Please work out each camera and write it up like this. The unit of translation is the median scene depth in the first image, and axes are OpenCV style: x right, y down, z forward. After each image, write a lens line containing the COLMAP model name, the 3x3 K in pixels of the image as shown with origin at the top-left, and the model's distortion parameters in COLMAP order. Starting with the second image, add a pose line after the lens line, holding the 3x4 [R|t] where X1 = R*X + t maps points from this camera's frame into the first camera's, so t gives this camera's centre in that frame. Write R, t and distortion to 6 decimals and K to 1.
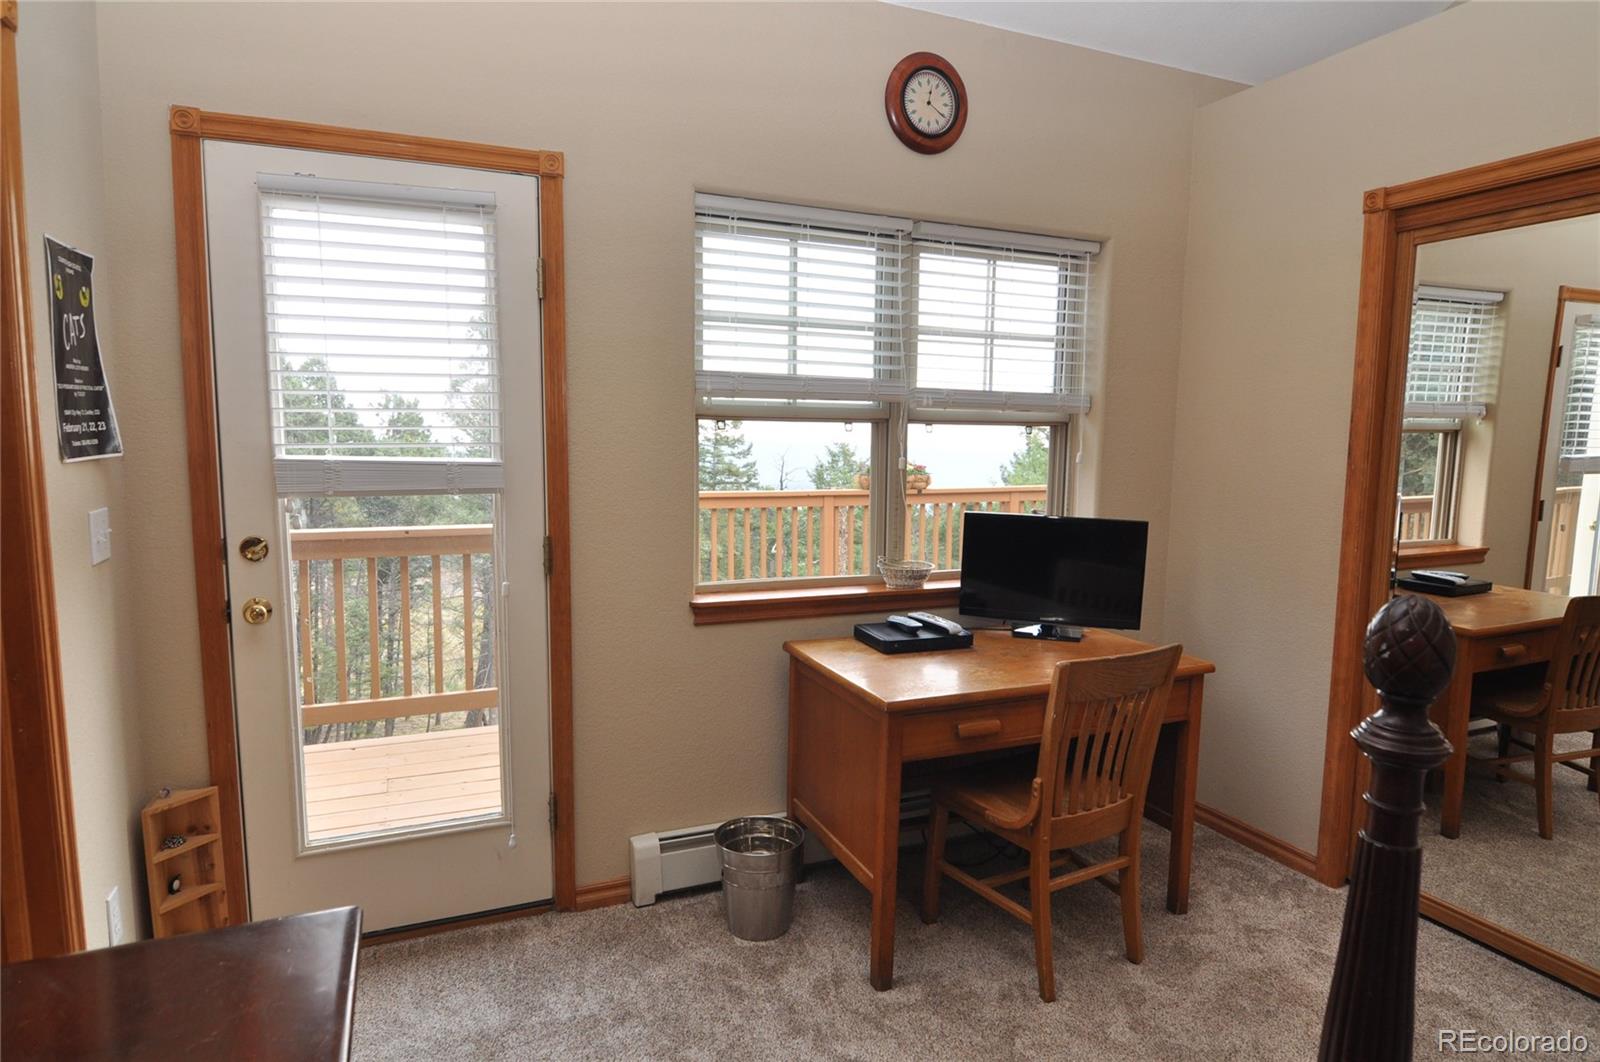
lens RADIAL K [[893.3, 0, 795.0], [0, 893.3, 536.6], [0, 0, 1]] dist [-0.000897, -0.001173]
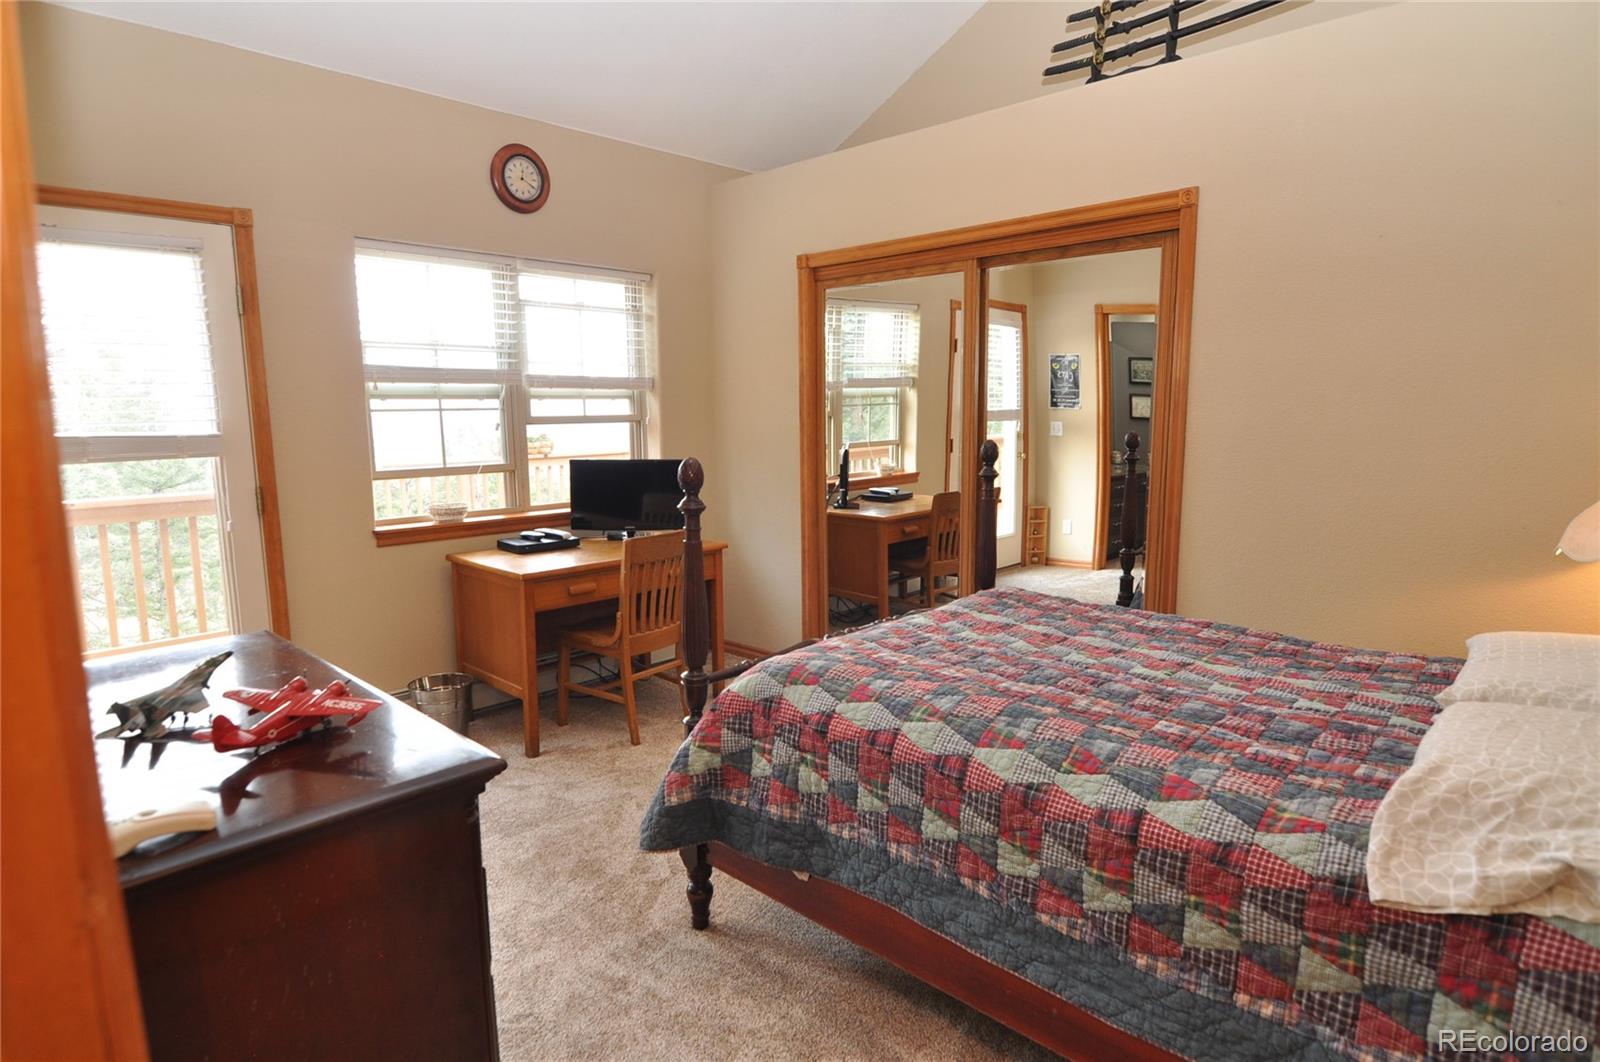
lens RADIAL K [[893.3, 0, 795.0], [0, 893.3, 536.6], [0, 0, 1]] dist [-0.000897, -0.001173]
pose [[0.918373, -0.076047, 0.388340, -0.052738], [0.061477, 0.996864, 0.049827, 0.053376], [-0.390911, -0.021886, 0.920168, -0.540804]]
